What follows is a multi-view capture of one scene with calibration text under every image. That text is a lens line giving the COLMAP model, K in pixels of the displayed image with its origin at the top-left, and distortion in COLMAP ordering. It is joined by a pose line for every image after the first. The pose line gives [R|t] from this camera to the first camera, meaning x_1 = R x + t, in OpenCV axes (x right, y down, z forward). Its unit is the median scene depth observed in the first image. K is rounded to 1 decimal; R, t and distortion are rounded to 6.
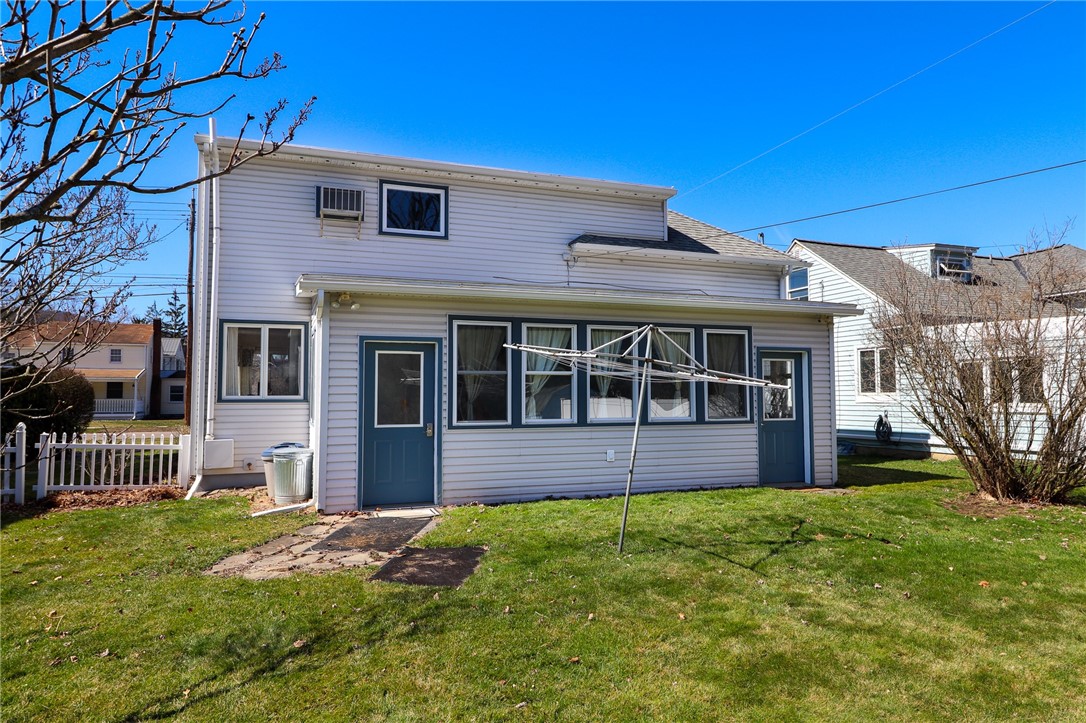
lens RADIAL K [[710.1, 0, 543.0], [0, 710.1, 361.5], [0, 0, 1]] dist [0.002425, -0.000756]
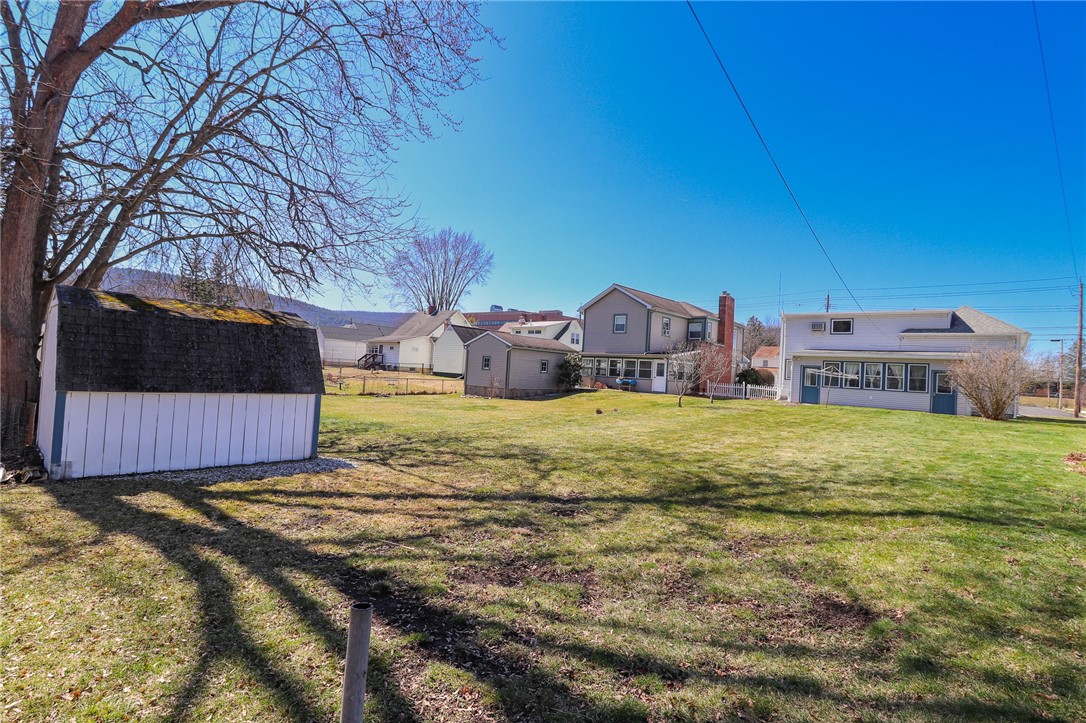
lens RADIAL K [[513.2, 0, 543.0], [0, 513.2, 361.5], [0, 0, 1]] dist [0.000611, -0.000369]
pose [[0.472341, 0.014940, -0.881289, 1.485452], [-0.015521, 0.999842, 0.008631, -0.049922], [0.881279, 0.009602, 0.472498, -1.609034]]
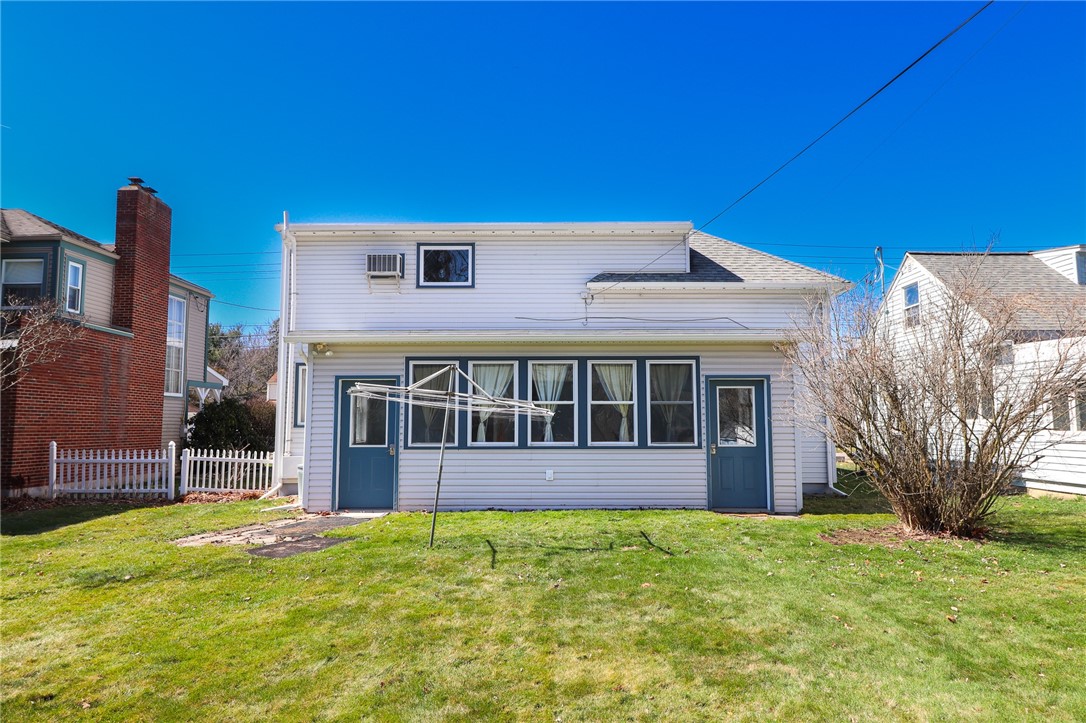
lens RADIAL K [[731.1, 0, 543.0], [0, 731.1, 361.5], [0, 0, 1]] dist [0.002251, 0.001485]
pose [[0.934032, -0.029337, -0.355983, 0.453643], [0.016482, 0.999100, -0.039092, -0.002862], [0.356809, 0.030646, 0.933675, -0.087769]]
